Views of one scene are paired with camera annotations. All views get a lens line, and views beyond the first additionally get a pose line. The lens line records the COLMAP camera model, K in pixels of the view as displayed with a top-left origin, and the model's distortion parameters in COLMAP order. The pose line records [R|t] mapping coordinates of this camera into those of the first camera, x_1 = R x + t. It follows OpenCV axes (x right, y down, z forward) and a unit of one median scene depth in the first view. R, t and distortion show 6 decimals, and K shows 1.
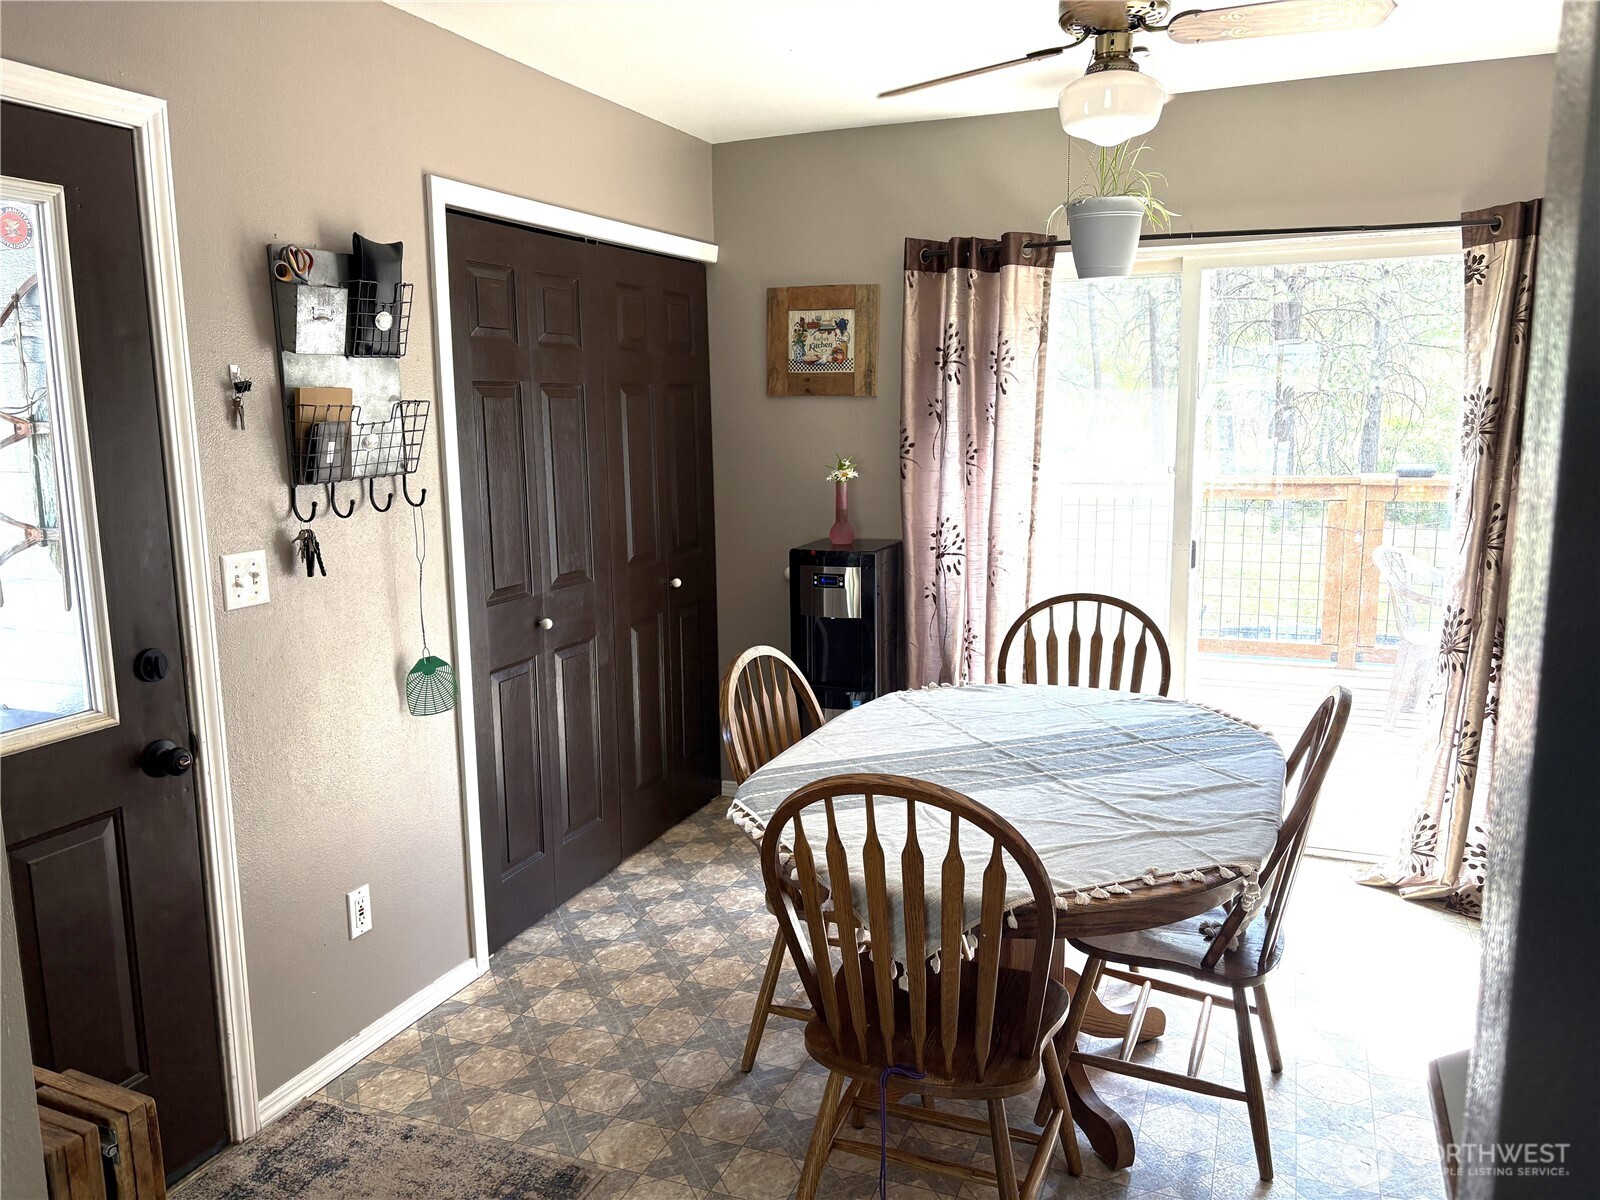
lens RADIAL K [[1206.8, 0, 800.0], [0, 1206.8, 600.0], [0, 0, 1]] dist [0.000000, -0.002655]
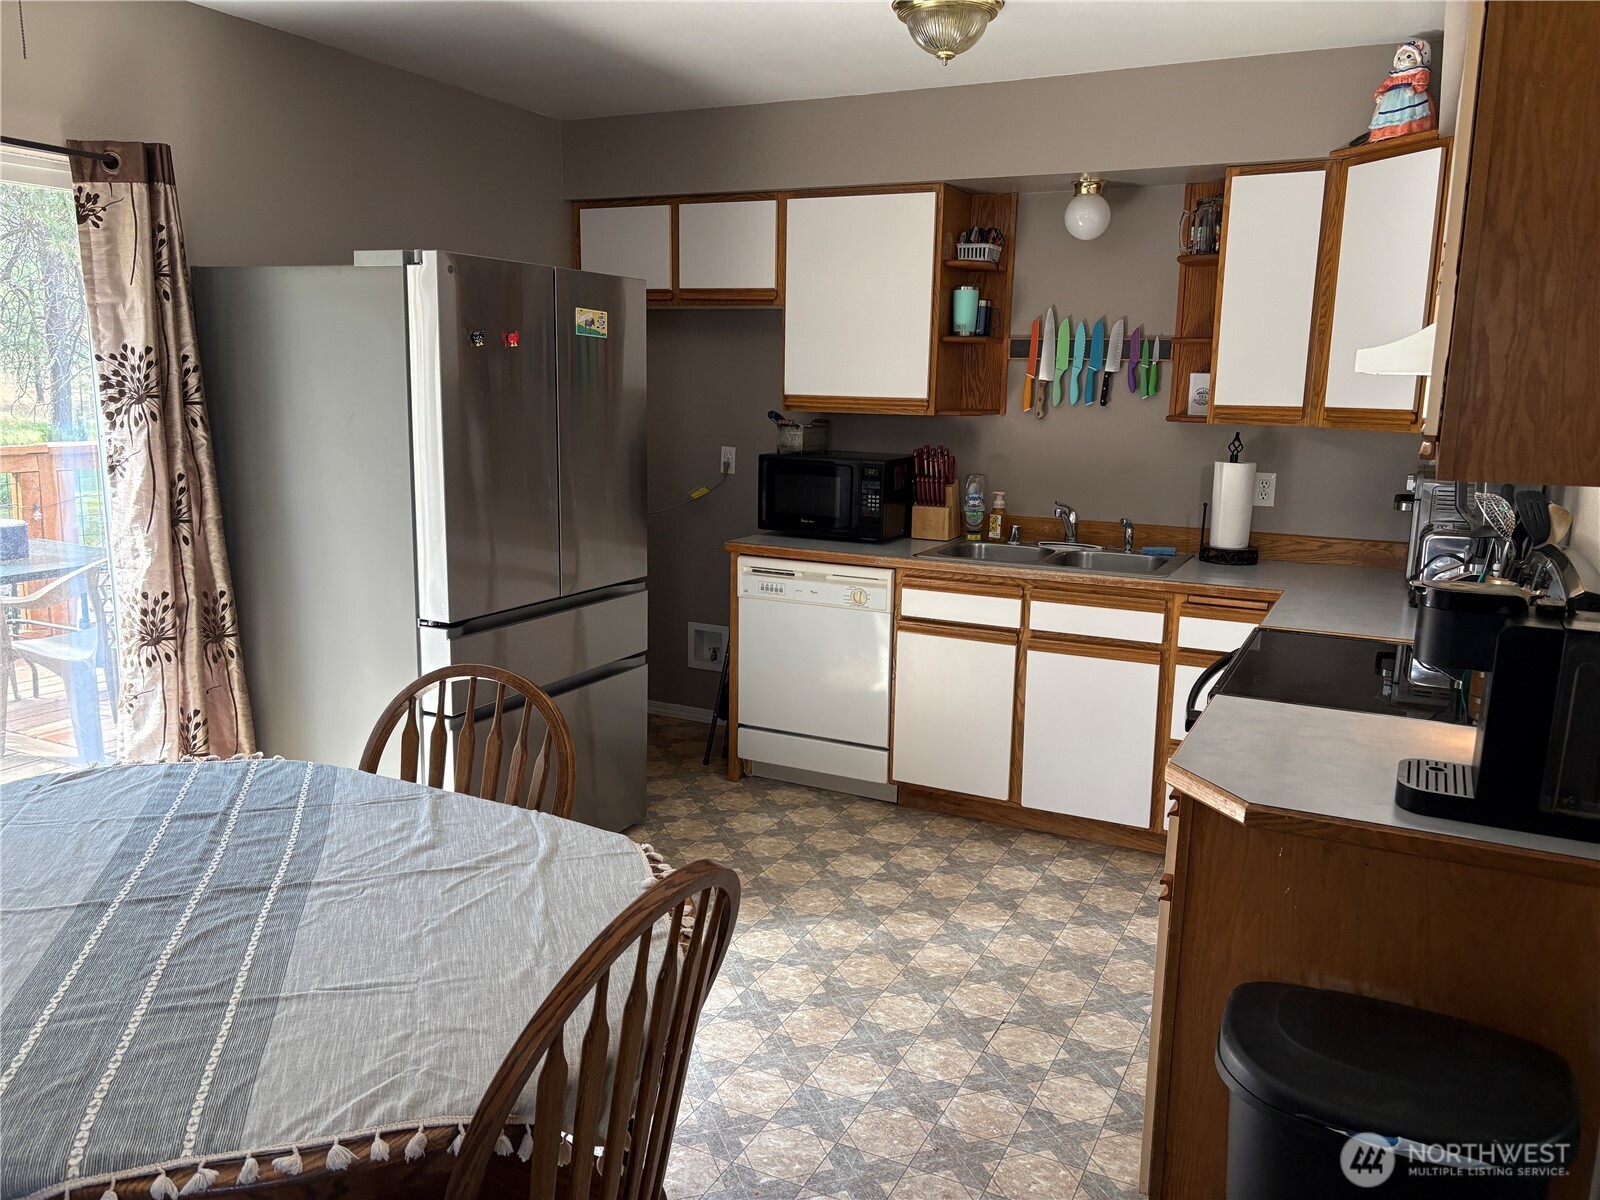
lens RADIAL K [[1206.8, 0, 800.0], [0, 1206.8, 600.0], [0, 0, 1]] dist [0.000000, -0.002655]
pose [[0.067410, -0.164108, 0.984136, -0.369088], [0.142771, 0.977816, 0.153274, -0.068641], [-0.987457, 0.130174, 0.089345, 0.534817]]
